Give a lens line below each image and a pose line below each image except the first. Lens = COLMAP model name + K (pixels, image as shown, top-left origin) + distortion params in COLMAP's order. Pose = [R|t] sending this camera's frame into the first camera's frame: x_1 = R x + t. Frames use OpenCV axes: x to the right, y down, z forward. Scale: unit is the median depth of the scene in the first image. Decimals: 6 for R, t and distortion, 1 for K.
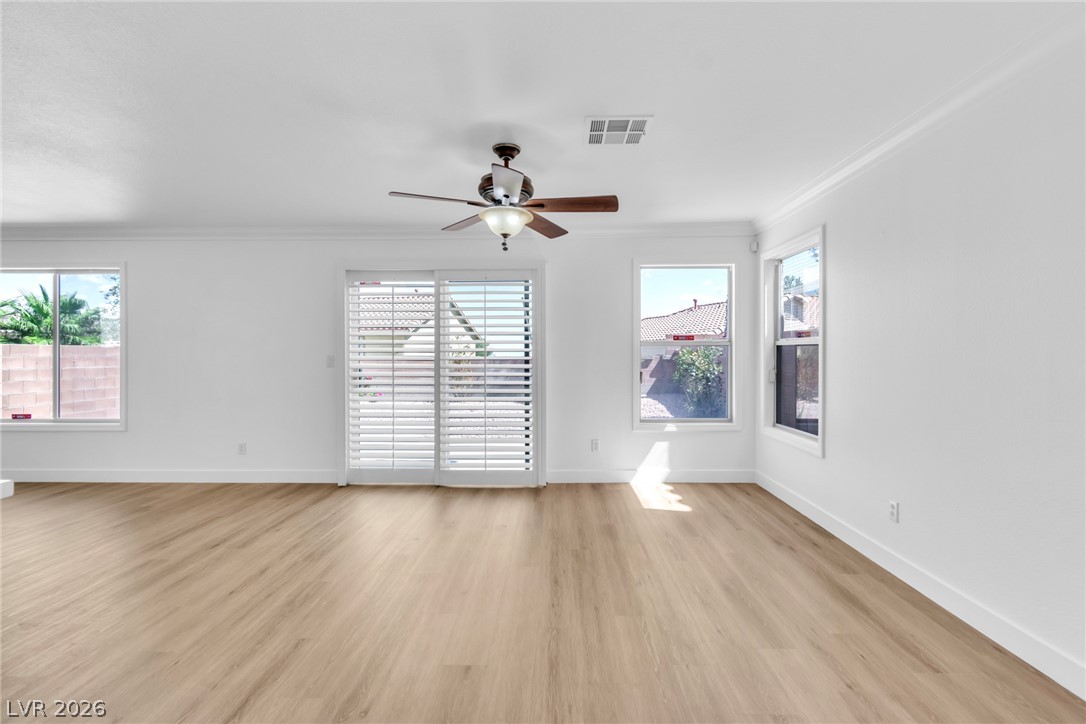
lens RADIAL K [[483.6, 0, 546.4], [0, 483.6, 355.5], [0, 0, 1]] dist [0.007837, -0.003166]
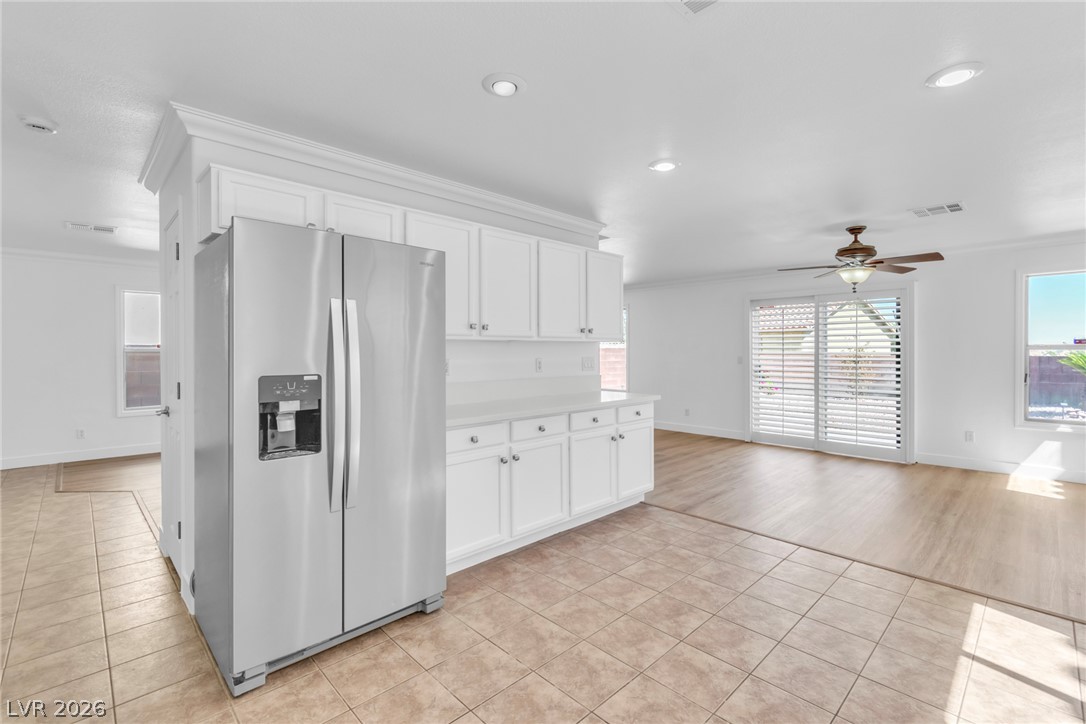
lens RADIAL K [[483.6, 0, 544.7], [0, 483.6, 351.6], [0, 0, 1]] dist [0.007837, -0.003166]
pose [[0.711096, 0.002380, -0.703091, 0.203200], [-0.002655, 0.999996, 0.000700, -0.014928], [0.703090, 0.001369, 0.711100, -0.553546]]
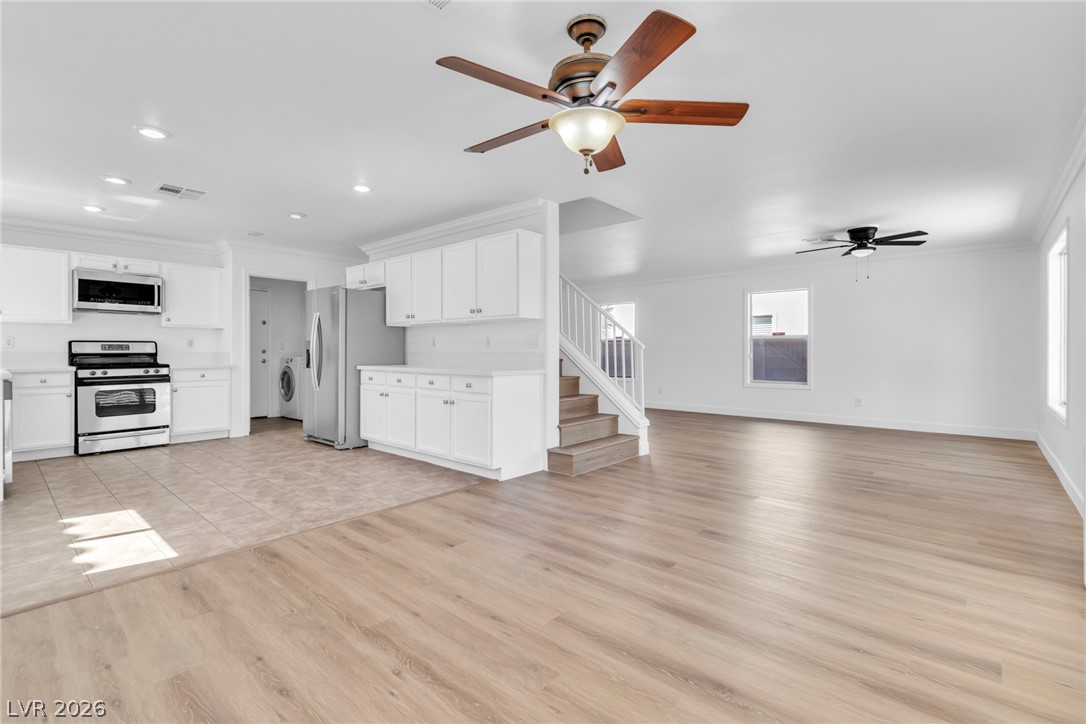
lens RADIAL K [[483.6, 0, 545.1], [0, 483.6, 350.7], [0, 0, 1]] dist [0.007837, -0.003166]
pose [[-0.640113, 0.001634, -0.768279, 0.327936], [-0.002884, 0.999986, 0.004530, 0.026678], [0.768276, 0.005116, -0.640099, 0.917278]]
